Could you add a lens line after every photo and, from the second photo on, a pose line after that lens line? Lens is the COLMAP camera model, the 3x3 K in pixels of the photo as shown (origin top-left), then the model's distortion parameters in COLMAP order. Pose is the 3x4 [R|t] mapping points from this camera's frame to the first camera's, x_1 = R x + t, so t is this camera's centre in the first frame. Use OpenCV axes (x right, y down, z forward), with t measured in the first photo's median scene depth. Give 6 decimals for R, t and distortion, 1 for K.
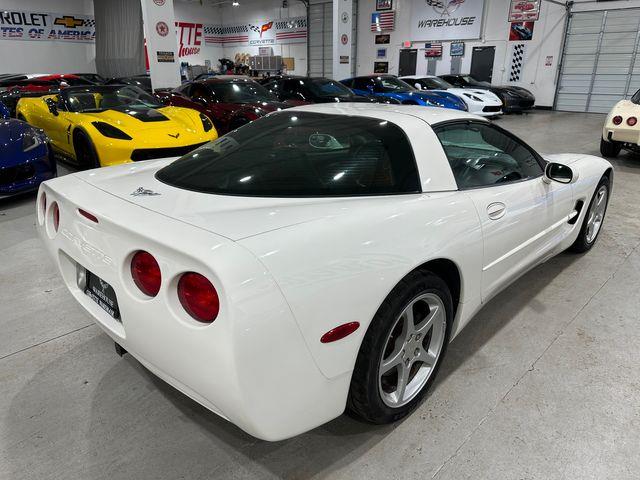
lens RADIAL K [[452.7, 0, 321.9], [0, 452.7, 244.7], [0, 0, 1]] dist [0.023831, -0.031074]
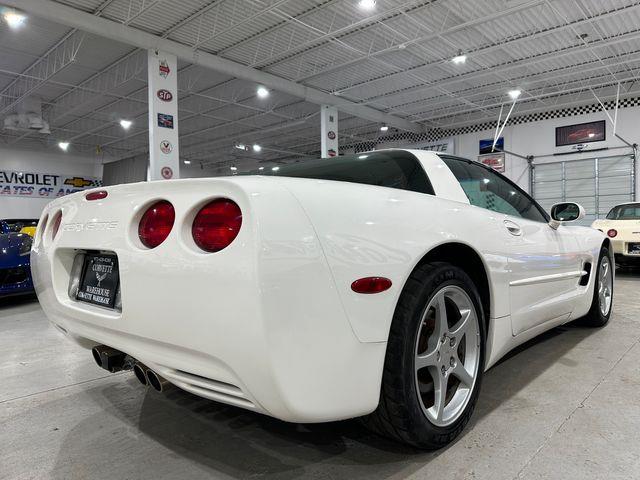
lens RADIAL K [[452.7, 0, 320.0], [0, 452.7, 247.8], [0, 0, 1]] dist [0.023831, -0.031074]
pose [[0.999613, -0.012198, 0.025006, -0.038409], [0.019766, 0.943862, -0.329747, 0.192773], [-0.019580, 0.330114, 0.943738, 0.069902]]
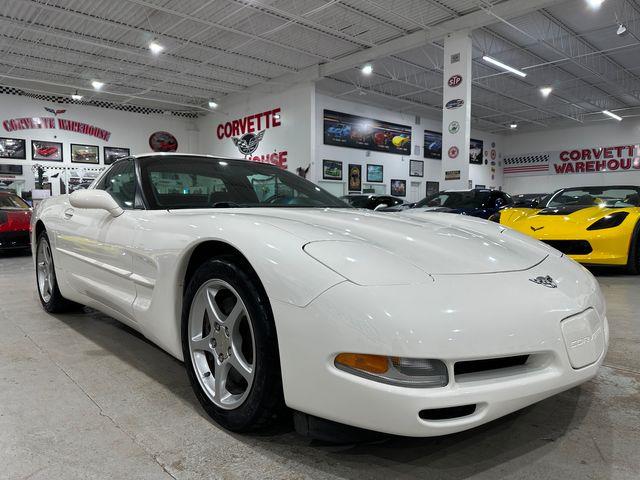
lens RADIAL K [[452.7, 0, 309.7], [0, 452.7, 236.1], [0, 0, 1]] dist [0.023831, -0.031074]
pose [[-0.067386, 0.057578, -0.996064, 1.212525], [-0.355011, 0.931613, 0.077869, -0.270353], [0.932430, 0.358861, -0.042337, 1.237183]]
